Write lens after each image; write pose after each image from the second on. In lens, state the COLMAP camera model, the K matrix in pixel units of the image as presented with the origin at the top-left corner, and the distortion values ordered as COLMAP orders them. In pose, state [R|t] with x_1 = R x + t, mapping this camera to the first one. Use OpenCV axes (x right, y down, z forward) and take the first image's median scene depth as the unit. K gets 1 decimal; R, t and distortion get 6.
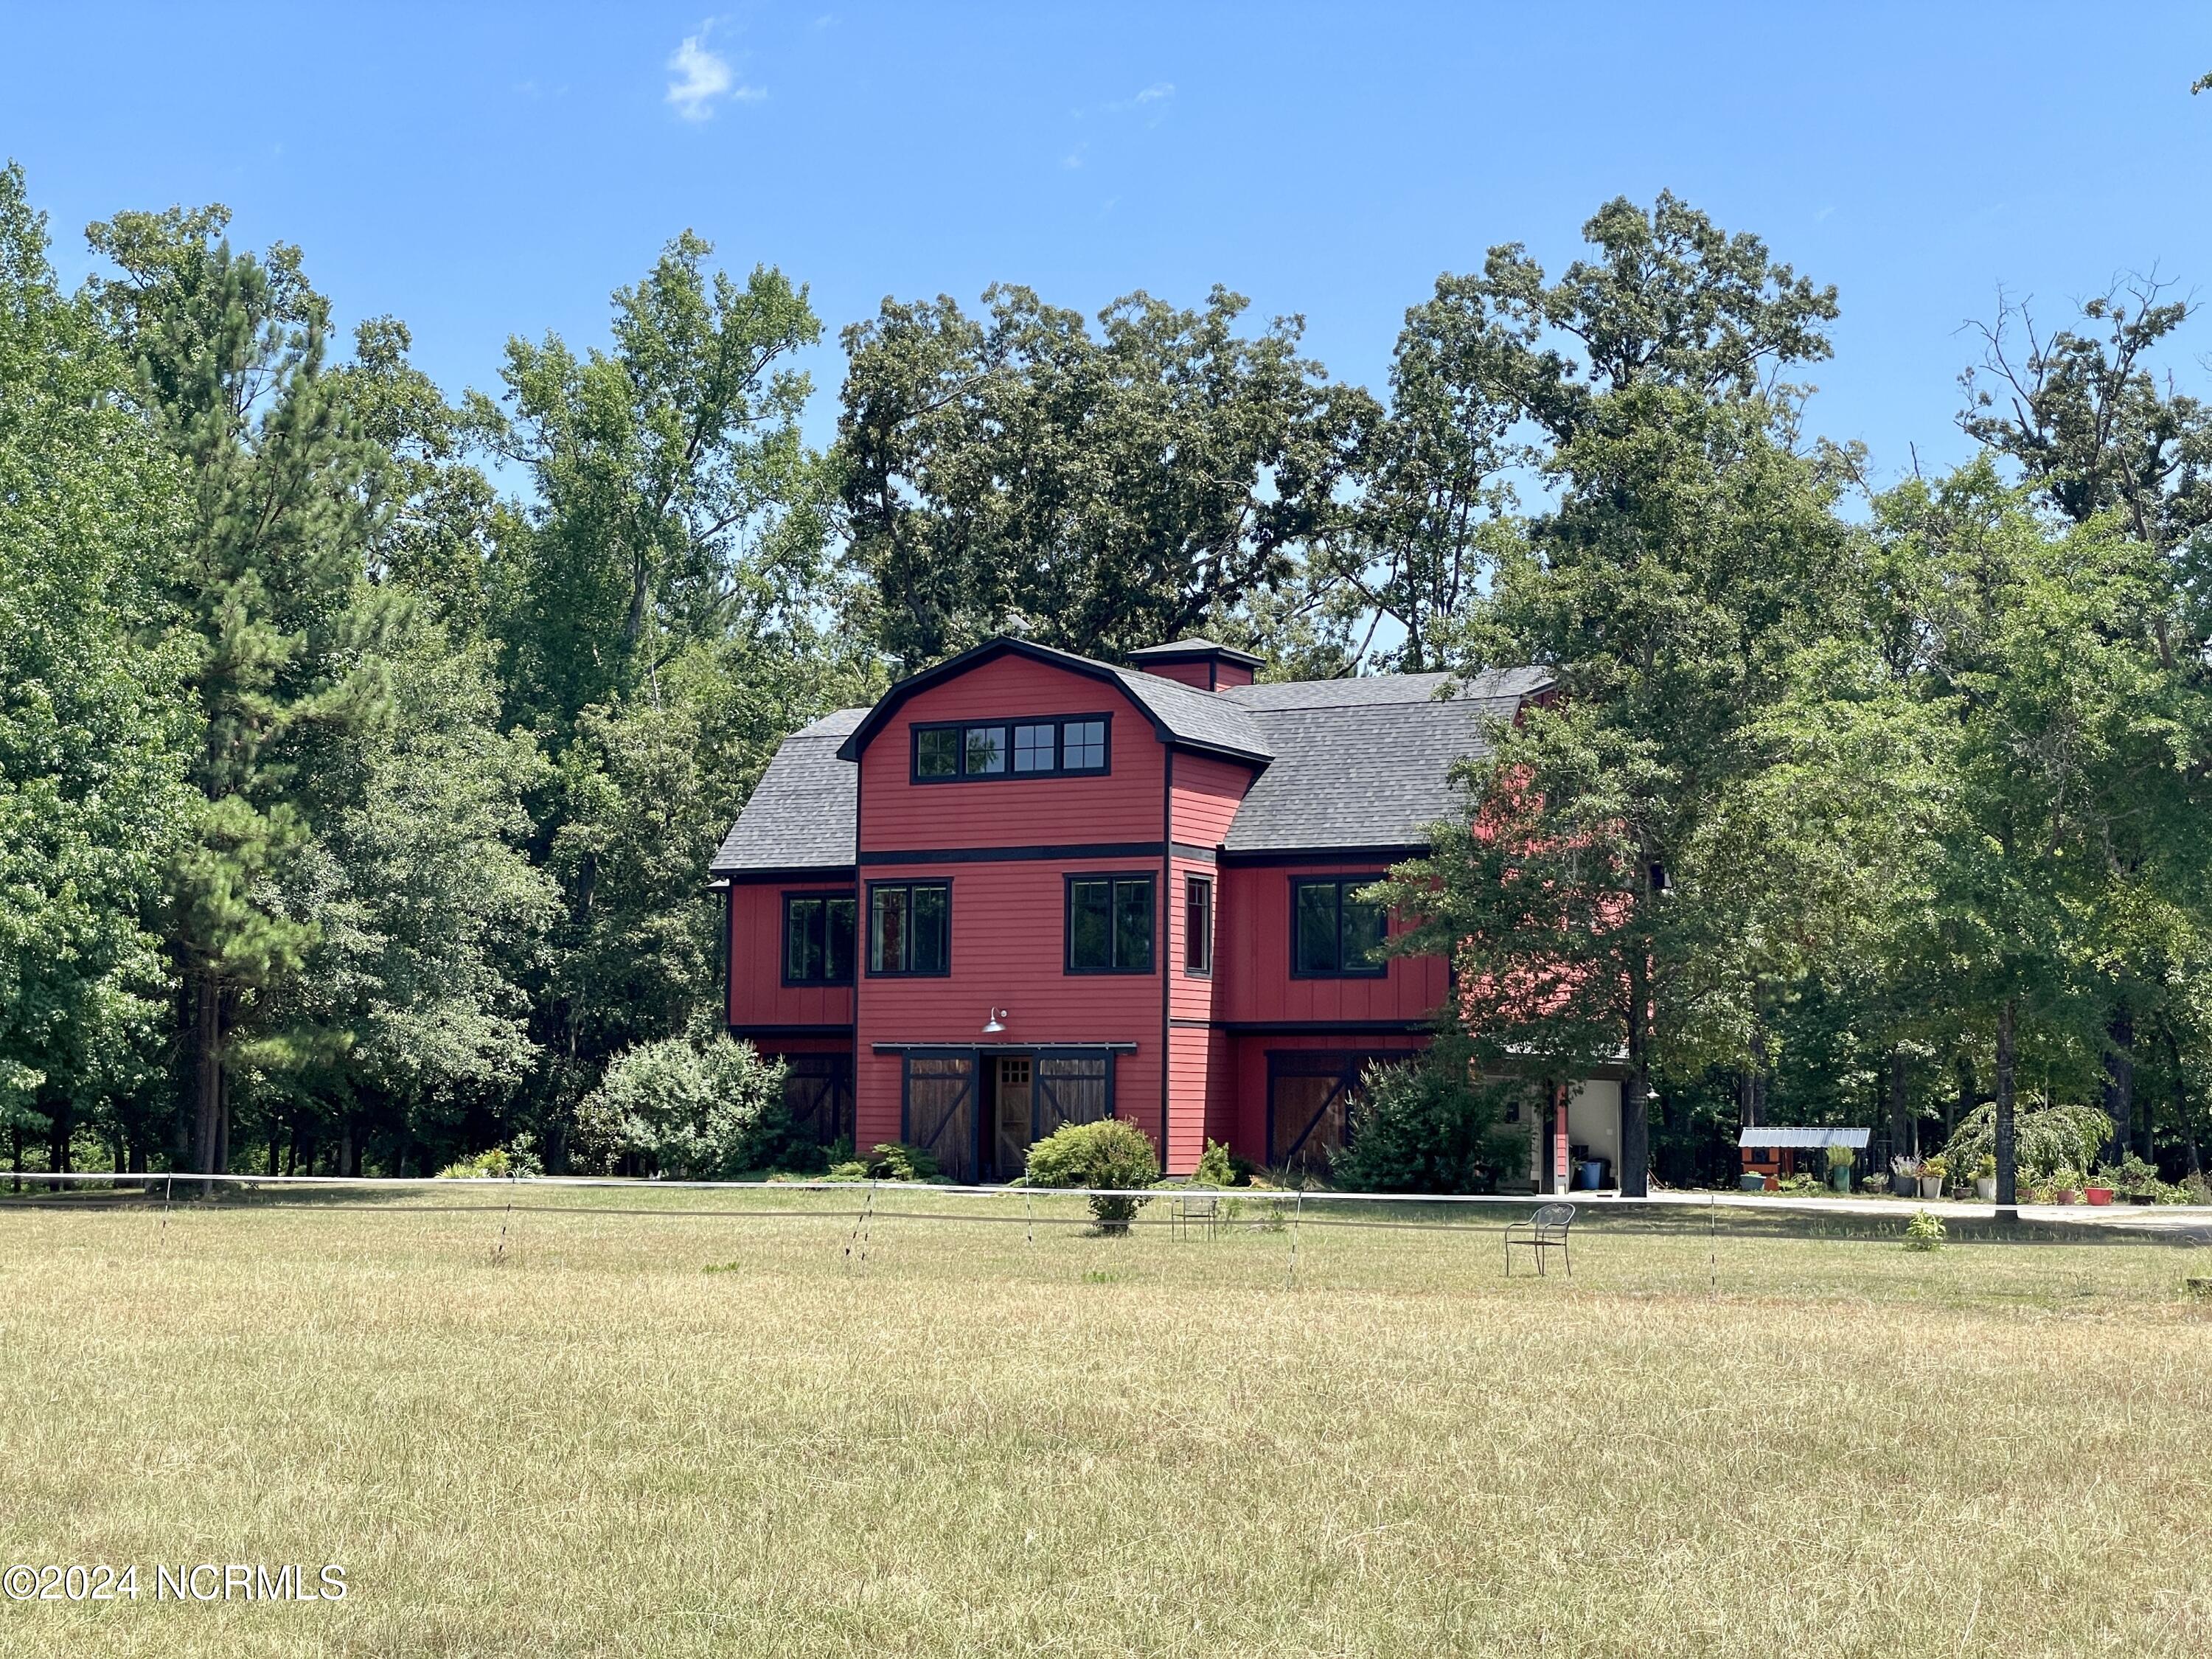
lens RADIAL K [[3358.1, 0, 1105.6], [0, 3358.1, 829.4], [0, 0, 1]] dist [0.004360, 0.000000]
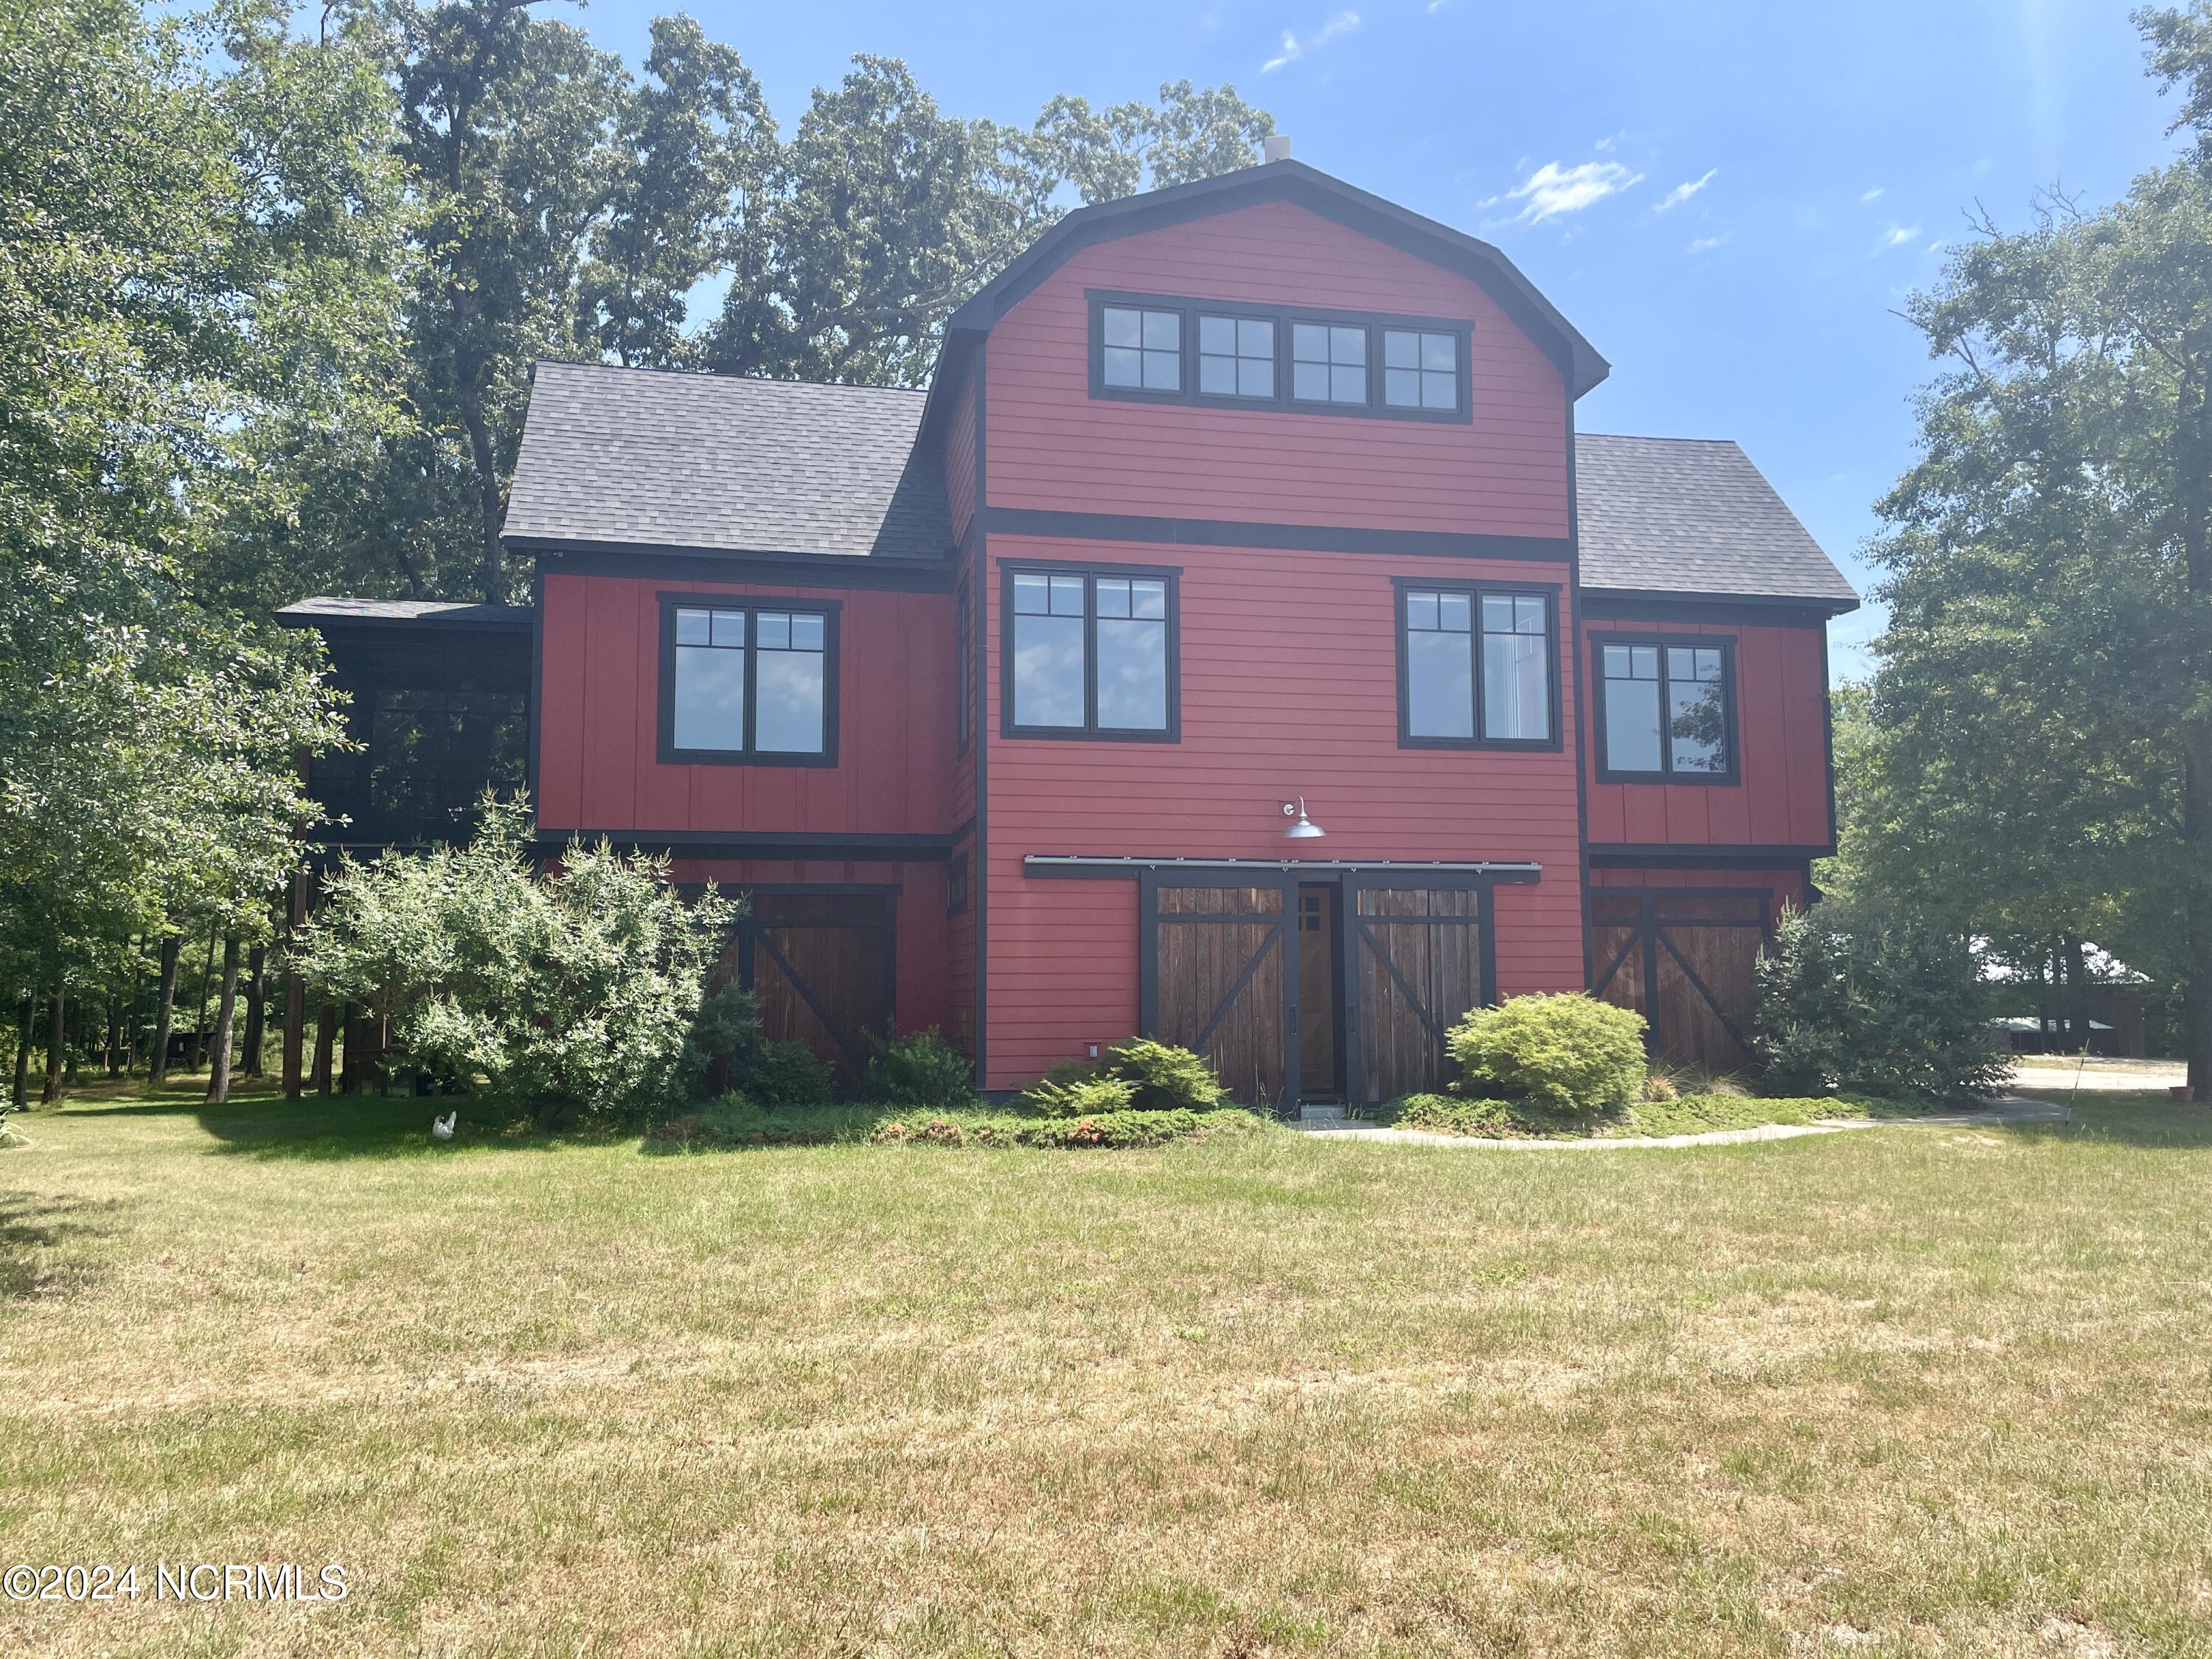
lens RADIAL K [[1690.1, 0, 1107.4], [0, 1690.1, 828.7], [0, 0, 1]] dist [0.047732, -0.015524]
pose [[0.746726, 0.040016, 0.663927, -0.246109], [-0.045035, 0.998940, -0.009557, 0.062317], [-0.663606, -0.022764, 0.747736, 0.803728]]
